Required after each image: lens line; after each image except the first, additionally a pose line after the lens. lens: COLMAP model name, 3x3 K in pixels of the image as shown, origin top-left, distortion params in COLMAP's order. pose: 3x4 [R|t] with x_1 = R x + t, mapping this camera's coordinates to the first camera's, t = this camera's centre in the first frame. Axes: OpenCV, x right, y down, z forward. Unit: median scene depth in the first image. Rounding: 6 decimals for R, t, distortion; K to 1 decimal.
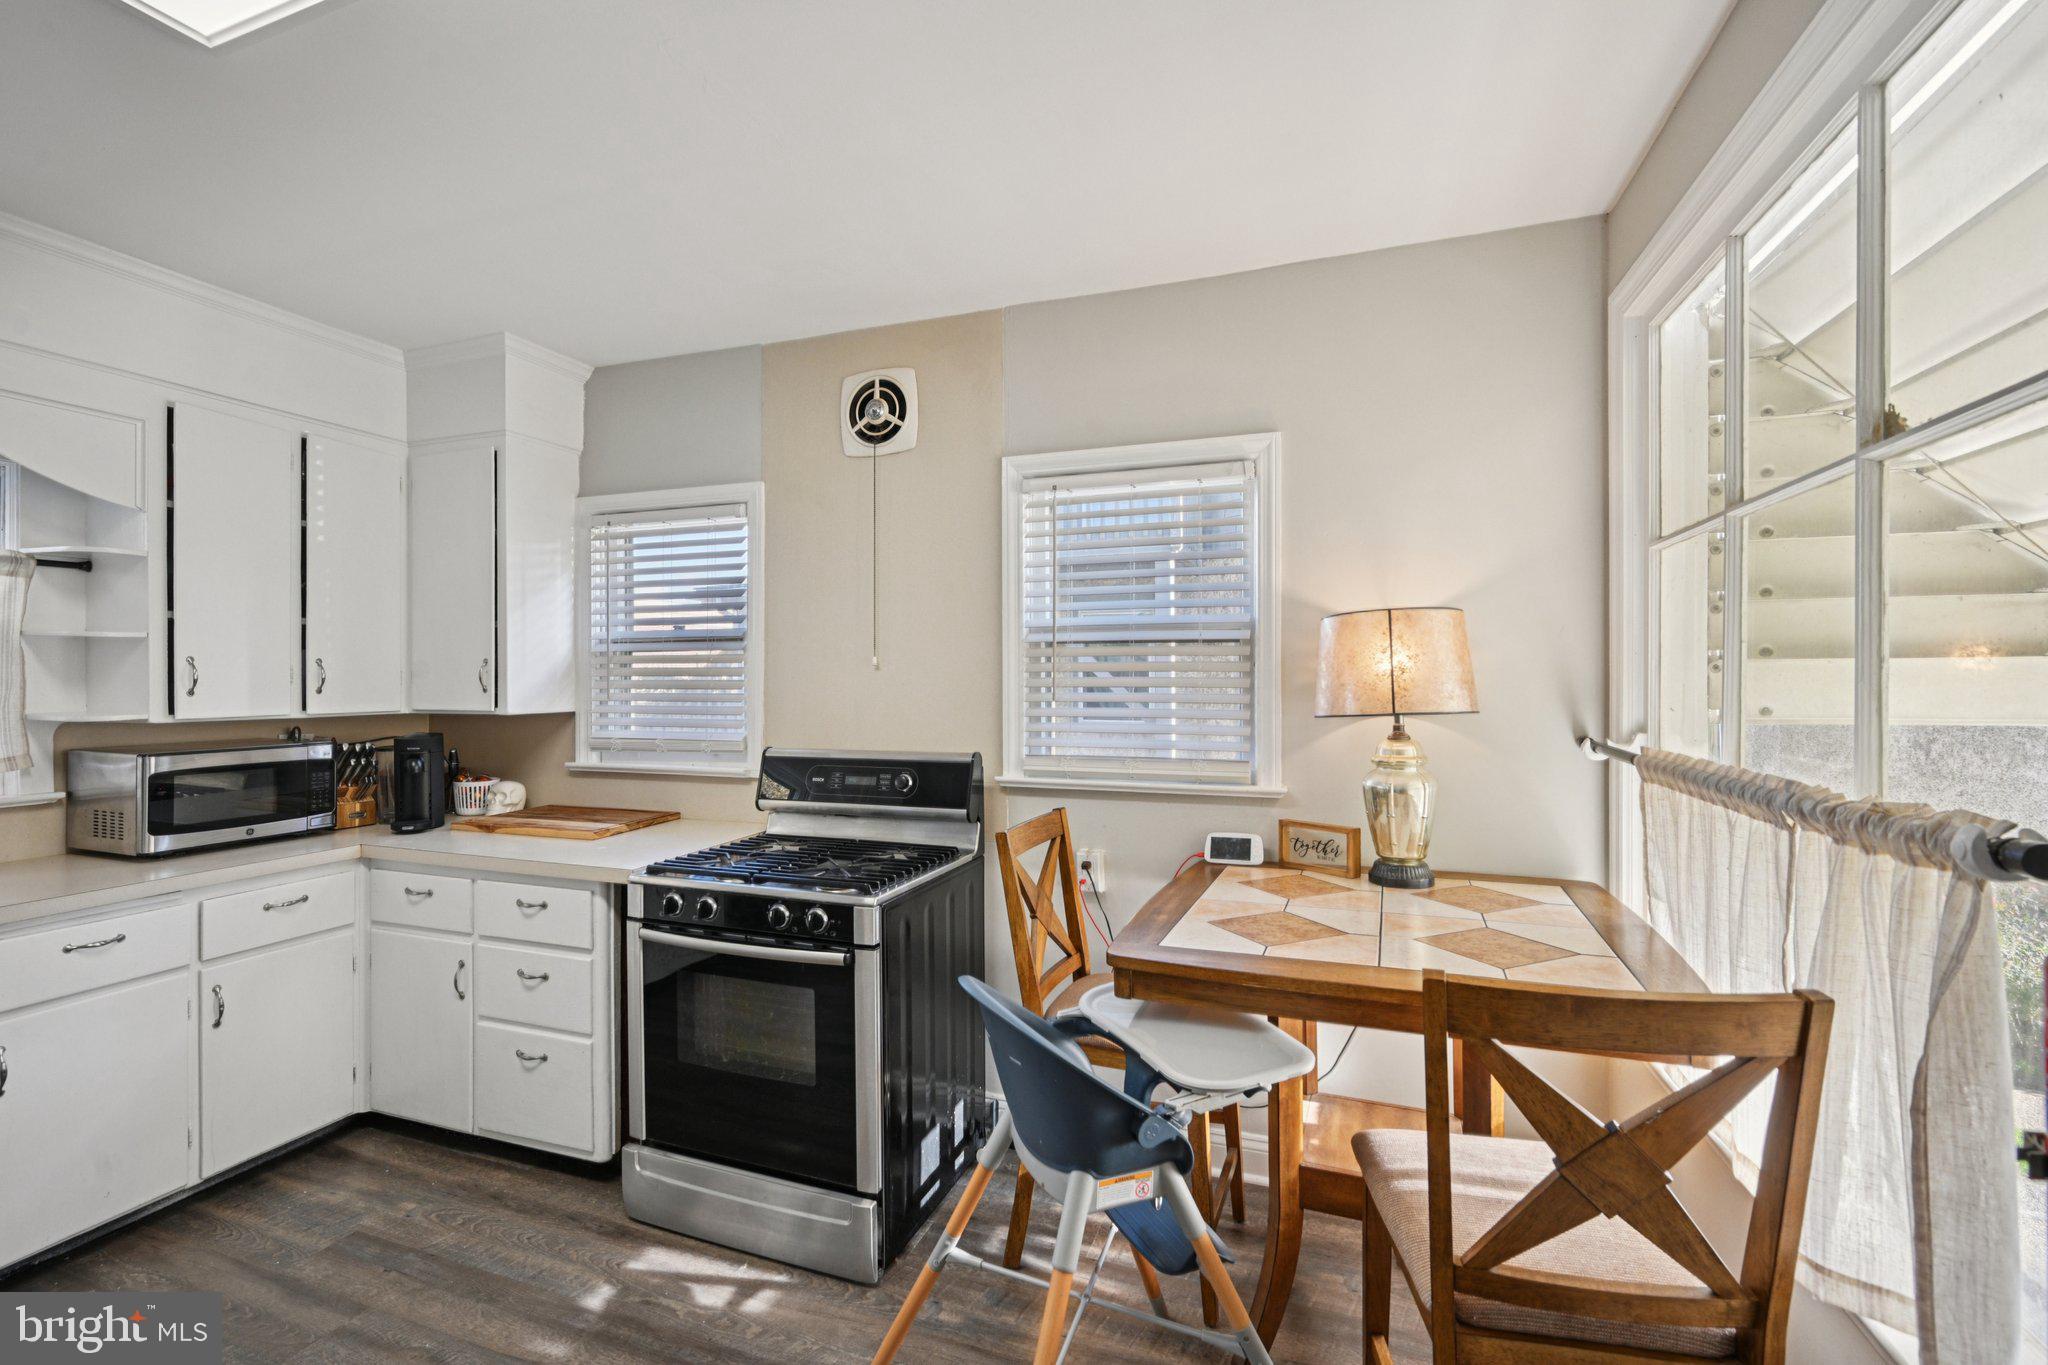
lens RADIAL K [[900.5, 0, 1018.0], [0, 900.5, 675.5], [0, 0, 1]] dist [-0.000696, -0.000030]
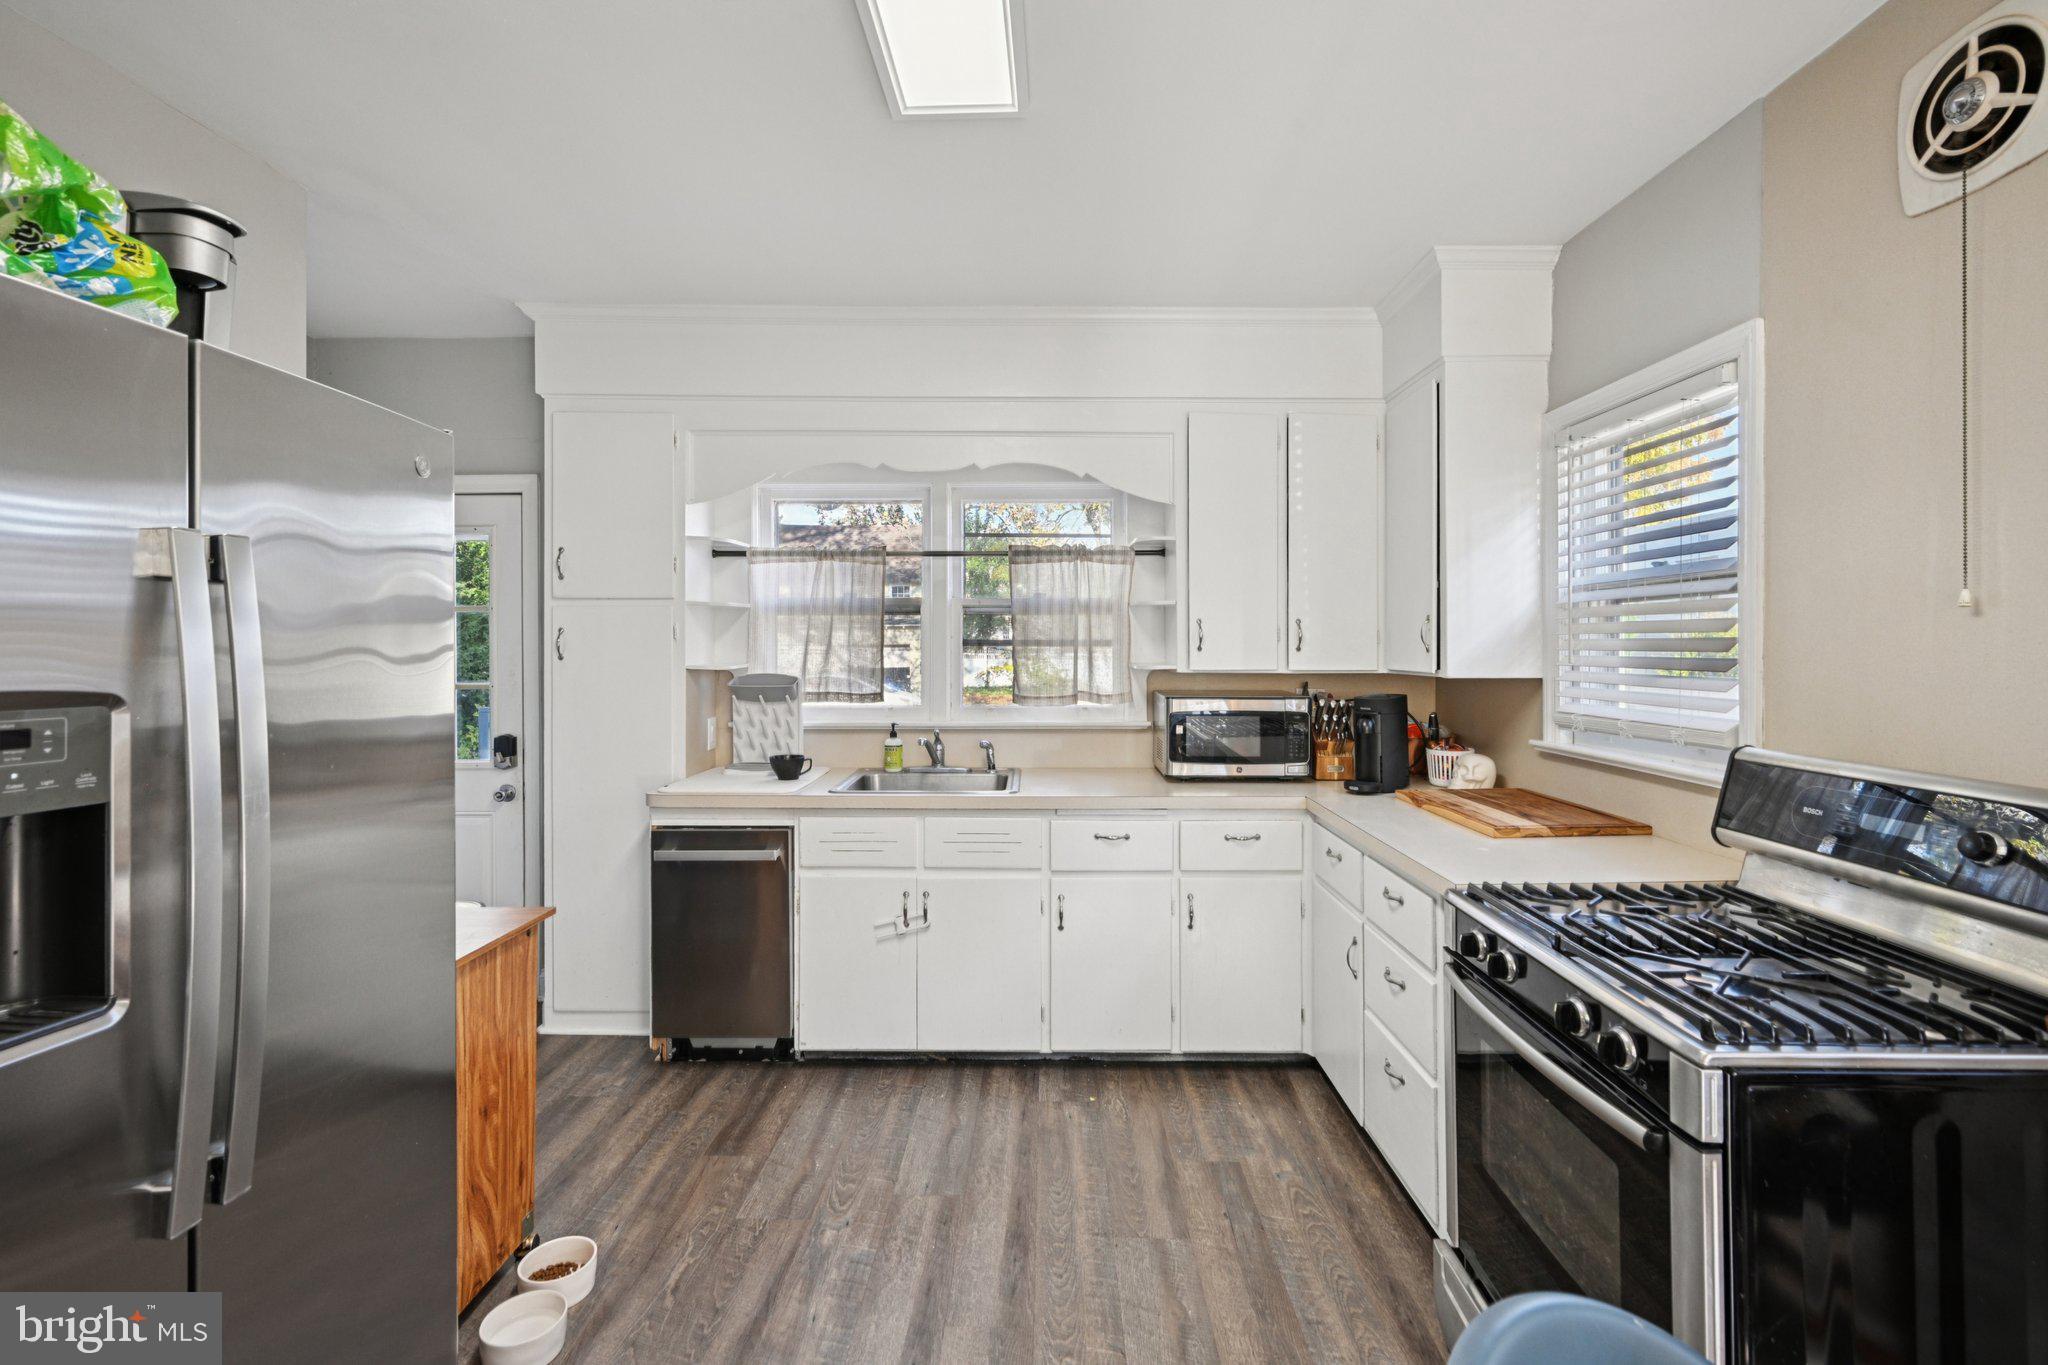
lens RADIAL K [[910.9, 0, 1032.0], [0, 910.9, 641.4], [0, 0, 1]] dist [-0.000199, 0.000054]
pose [[0.335400, -0.000658, -0.942075, 0.147095], [-0.001728, 0.999998, -0.001314, 0.010324], [0.942074, 0.002069, 0.335399, 0.334802]]
